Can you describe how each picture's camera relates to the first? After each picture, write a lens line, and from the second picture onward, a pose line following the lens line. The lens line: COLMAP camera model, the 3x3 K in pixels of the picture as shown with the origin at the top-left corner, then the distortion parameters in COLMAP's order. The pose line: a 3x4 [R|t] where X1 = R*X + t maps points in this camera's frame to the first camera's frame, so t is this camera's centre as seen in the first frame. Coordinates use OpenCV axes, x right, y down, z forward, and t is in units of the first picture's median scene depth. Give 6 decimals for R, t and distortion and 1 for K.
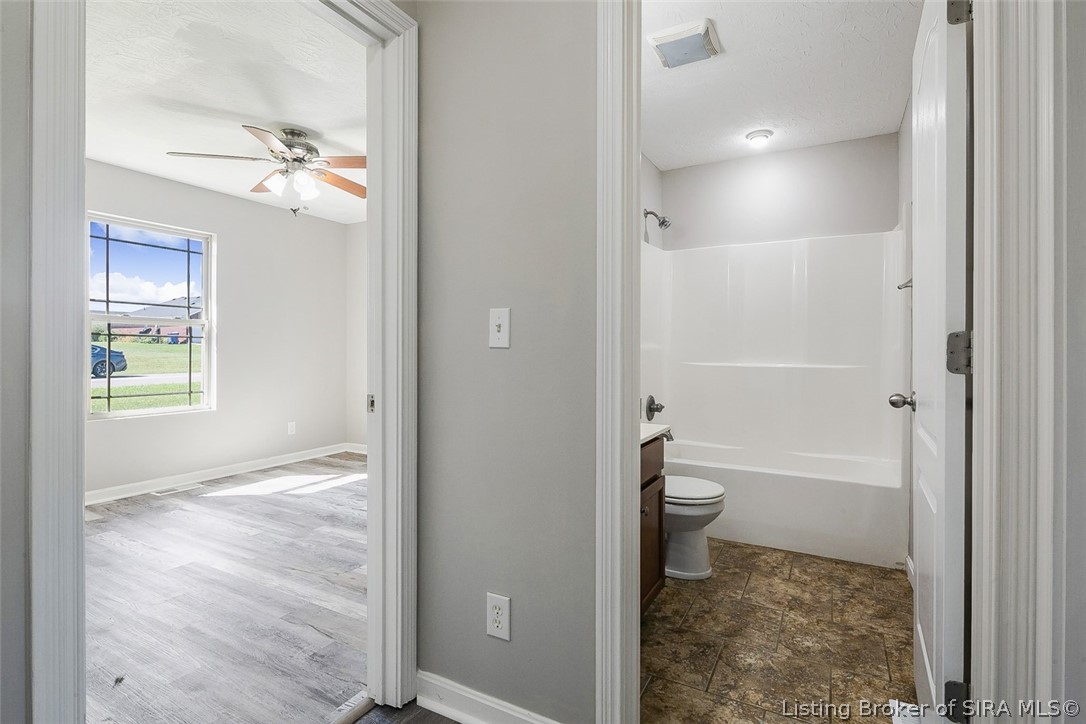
lens RADIAL K [[530.9, 0, 543.2], [0, 530.9, 351.3], [0, 0, 1]] dist [0.000992, -0.004514]
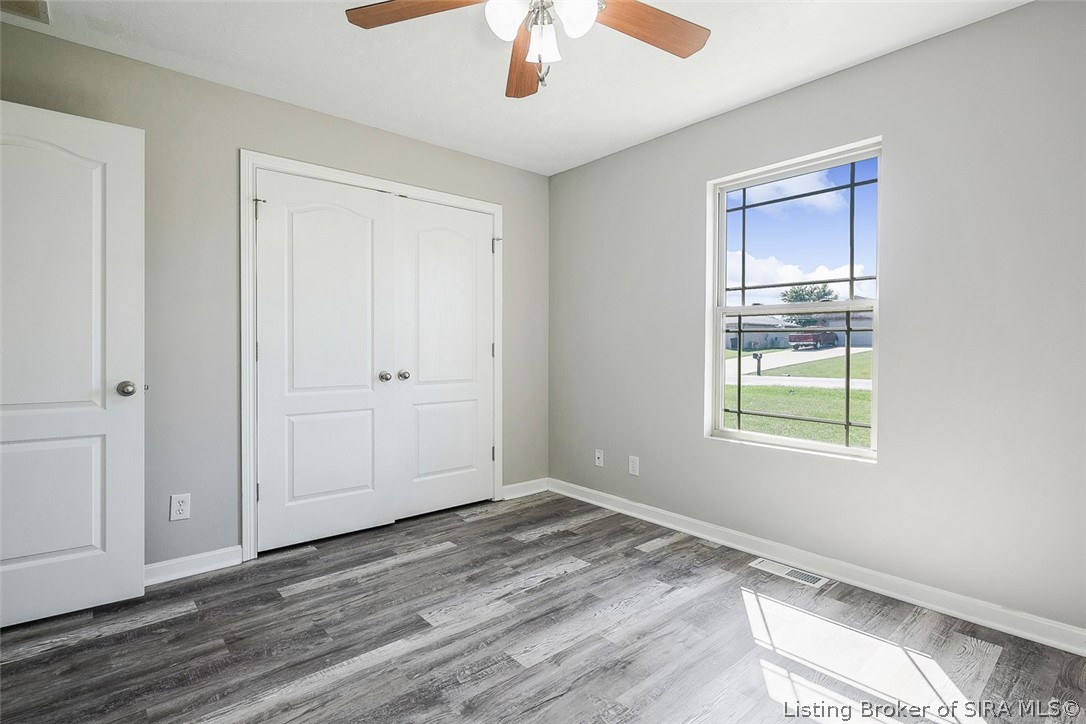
lens RADIAL K [[530.9, 0, 533.5], [0, 530.9, 358.8], [0, 0, 1]] dist [0.000992, -0.004514]
pose [[-0.326452, 0.013550, -0.945116, 0.009489], [-0.003747, 0.999871, 0.015629, -0.004144], [0.945206, 0.008644, -0.326360, 1.154457]]
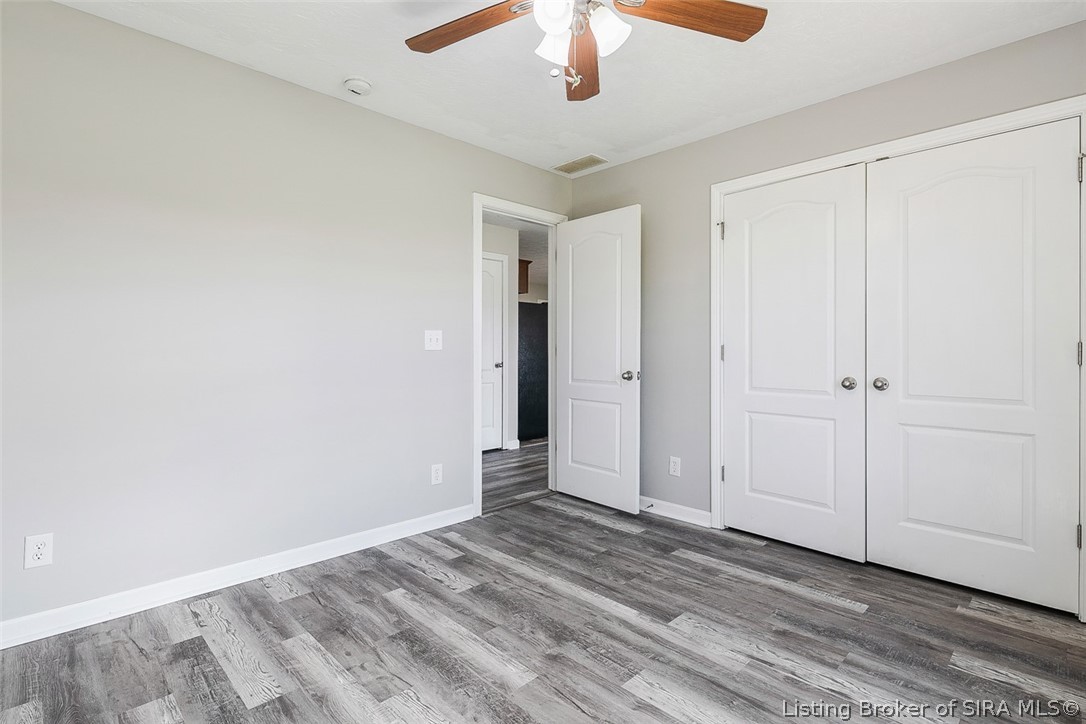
lens RADIAL K [[530.9, 0, 541.8], [0, 530.9, 360.0], [0, 0, 1]] dist [0.000992, -0.004514]
pose [[-0.961285, -0.011958, 0.275296, -0.574664], [-0.005591, 0.999699, 0.023900, -0.009081], [-0.275499, 0.021436, -0.961062, 1.492805]]
